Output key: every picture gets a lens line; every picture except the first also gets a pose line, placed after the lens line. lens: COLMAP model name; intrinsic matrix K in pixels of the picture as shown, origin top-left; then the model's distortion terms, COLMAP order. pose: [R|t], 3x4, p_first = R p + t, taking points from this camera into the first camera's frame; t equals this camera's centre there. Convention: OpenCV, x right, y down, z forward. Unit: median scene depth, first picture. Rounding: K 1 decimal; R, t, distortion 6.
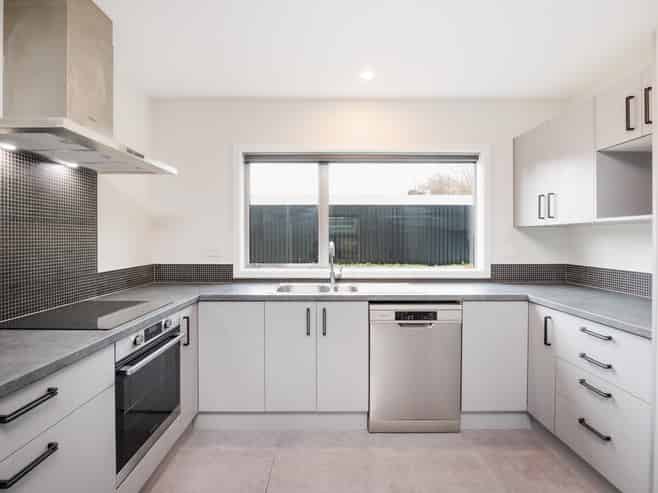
lens RADIAL K [[348.3, 0, 316.9], [0, 348.3, 244.2], [0, 0, 1]] dist [-0.000169, 0.000582]
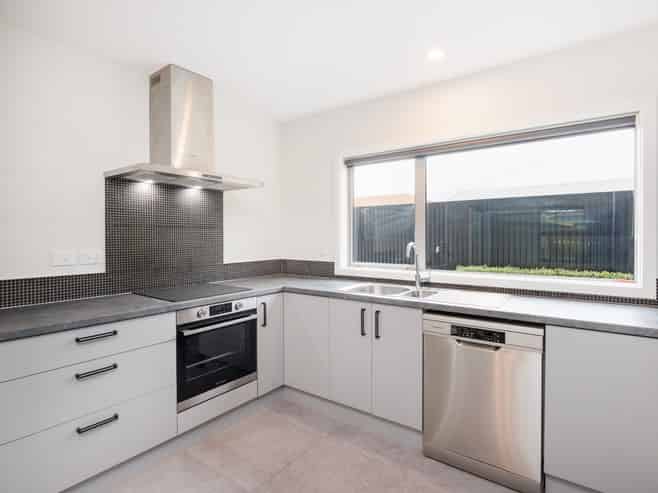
lens RADIAL K [[348.3, 0, 316.9], [0, 348.3, 244.2], [0, 0, 1]] dist [-0.000169, 0.000582]
pose [[0.800441, 0.011236, -0.599306, 0.403345], [-0.007032, 0.999932, 0.009356, -0.008809], [0.599370, -0.003275, 0.800465, 0.100547]]
